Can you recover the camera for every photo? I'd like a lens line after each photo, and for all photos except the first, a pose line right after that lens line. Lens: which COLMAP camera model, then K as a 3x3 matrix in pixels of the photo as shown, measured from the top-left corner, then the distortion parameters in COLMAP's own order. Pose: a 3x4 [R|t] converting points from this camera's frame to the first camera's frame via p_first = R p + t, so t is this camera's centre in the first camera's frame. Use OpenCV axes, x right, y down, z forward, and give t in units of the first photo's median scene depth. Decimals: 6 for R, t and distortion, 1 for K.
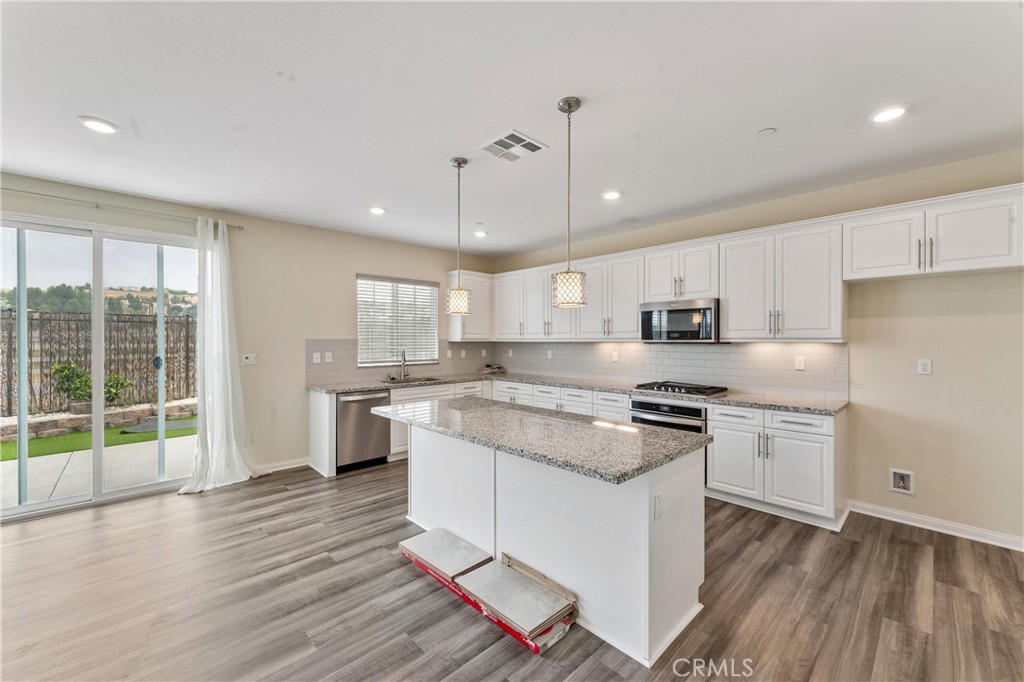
lens RADIAL K [[407.9, 0, 508.3], [0, 407.9, 338.5], [0, 0, 1]] dist [-0.001128, 0.001138]
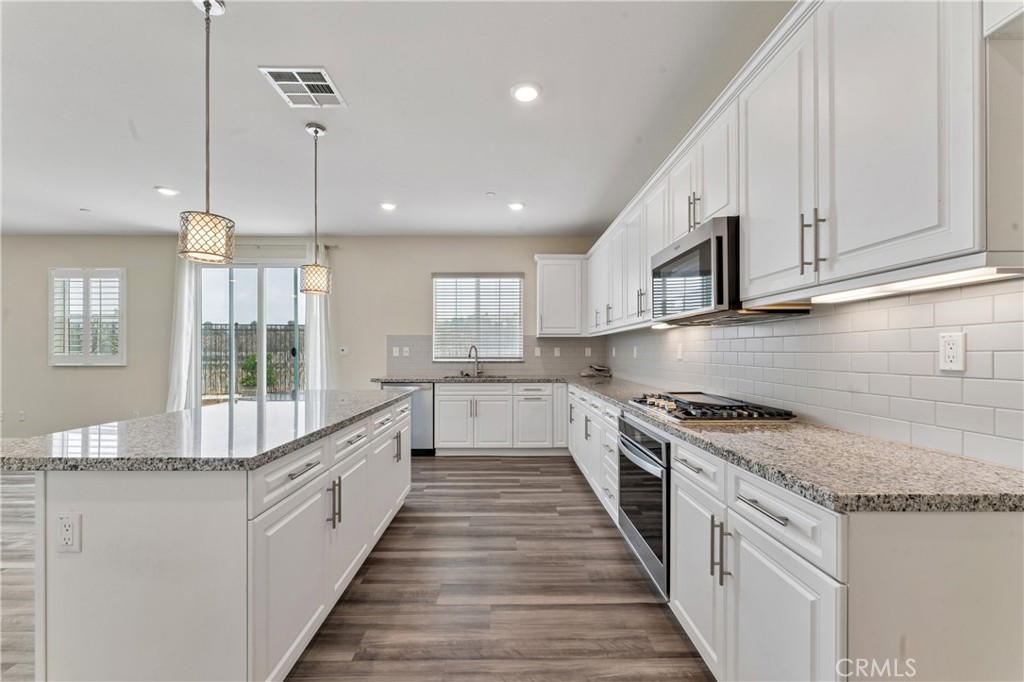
lens RADIAL K [[407.9, 0, 501.7], [0, 407.9, 350.7], [0, 0, 1]] dist [-0.001128, 0.001138]
pose [[0.730431, 0.000237, -0.682986, 0.552055], [-0.000631, 1.000000, -0.000329, 0.048822], [0.682986, 0.000671, 0.730431, 0.410969]]
